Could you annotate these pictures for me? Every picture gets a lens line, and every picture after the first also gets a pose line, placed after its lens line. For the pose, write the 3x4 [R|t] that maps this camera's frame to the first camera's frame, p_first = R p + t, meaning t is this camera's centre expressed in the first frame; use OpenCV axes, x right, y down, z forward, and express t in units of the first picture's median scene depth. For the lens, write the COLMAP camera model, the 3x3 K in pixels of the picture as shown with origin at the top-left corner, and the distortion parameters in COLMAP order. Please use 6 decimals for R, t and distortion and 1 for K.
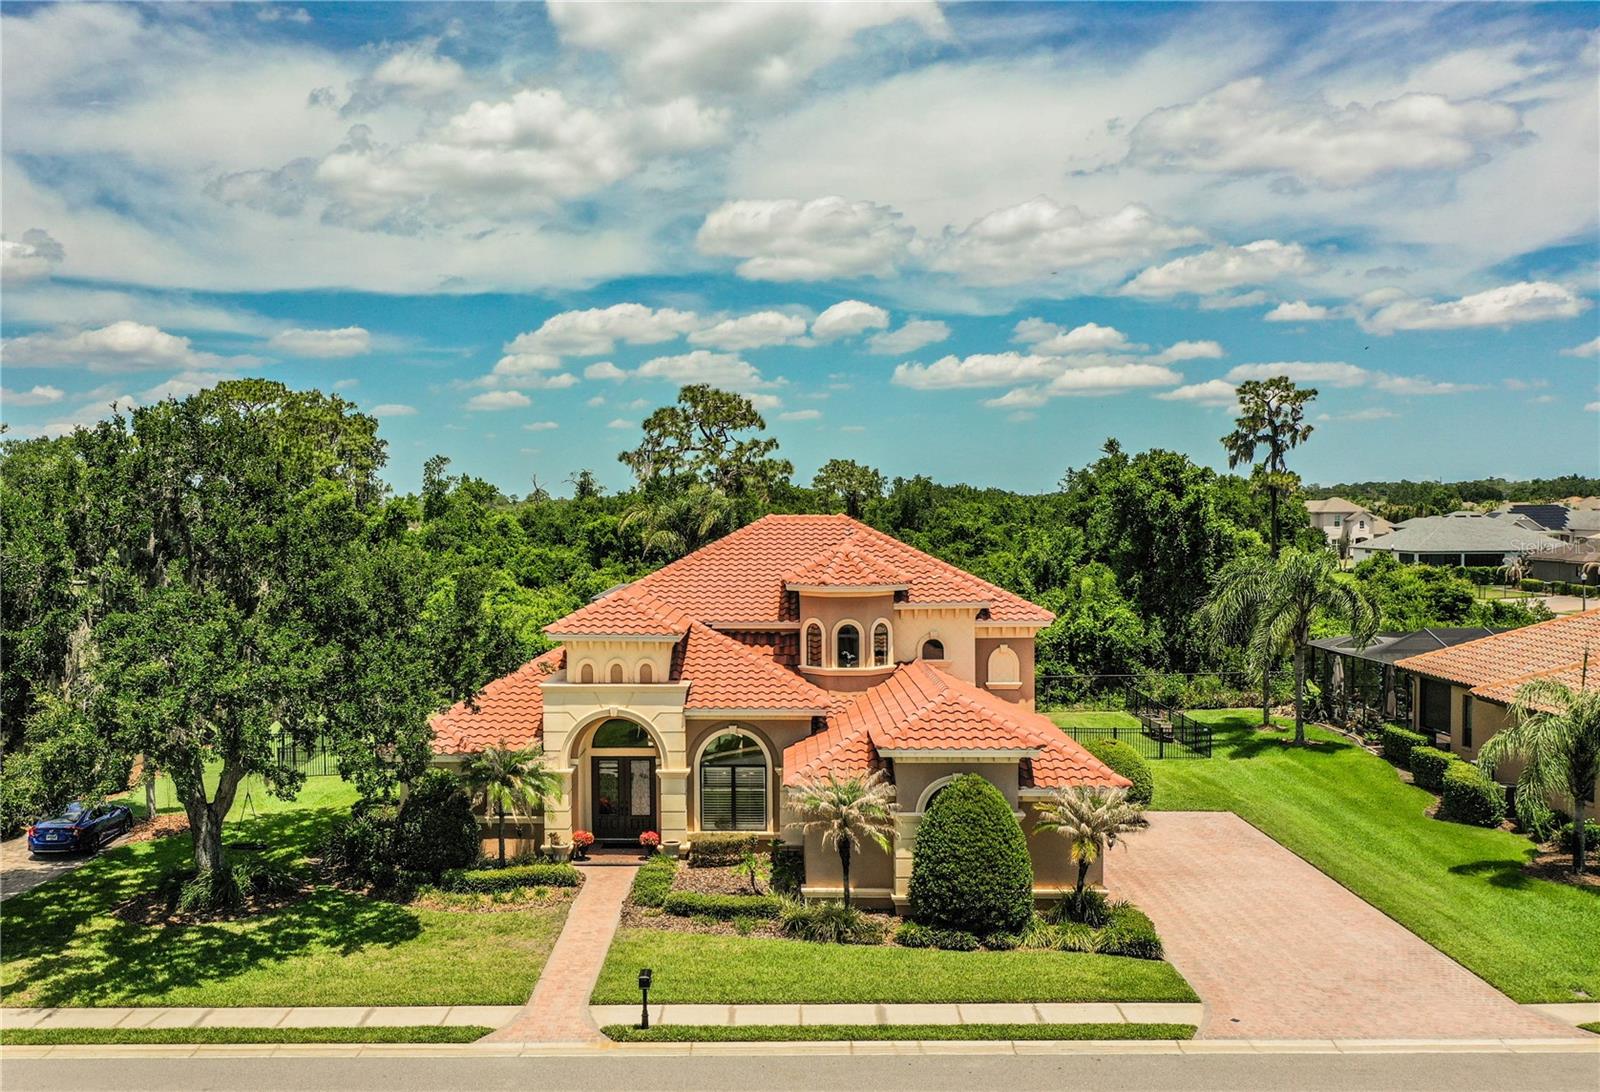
lens RADIAL K [[1462.1, 0, 800.0], [0, 1462.1, 546.0], [0, 0, 1]] dist [-0.009402, 0.021042]
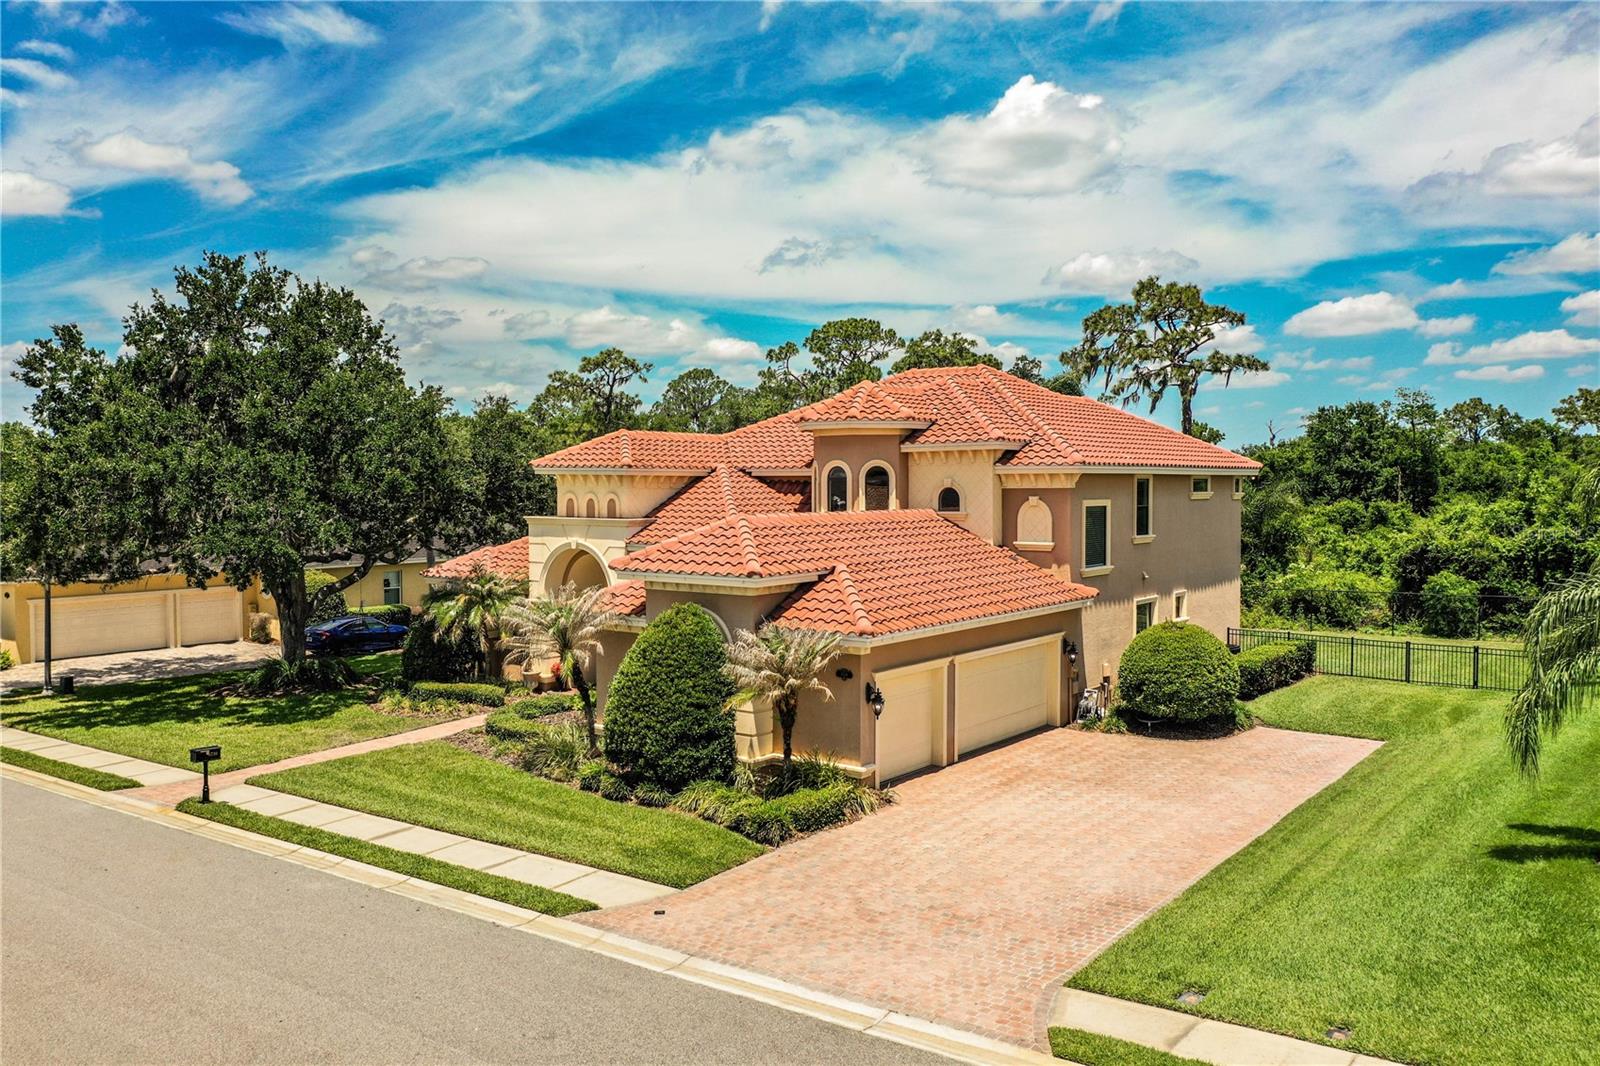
lens RADIAL K [[1325.4, 0, 800.0], [0, 1325.4, 533.0], [0, 0, 1]] dist [-0.002927, -0.003918]
pose [[0.802836, 0.024048, -0.595714, 0.614481], [-0.015645, 0.999692, 0.019271, 0.097420], [0.595994, -0.006151, 0.802965, 0.414400]]
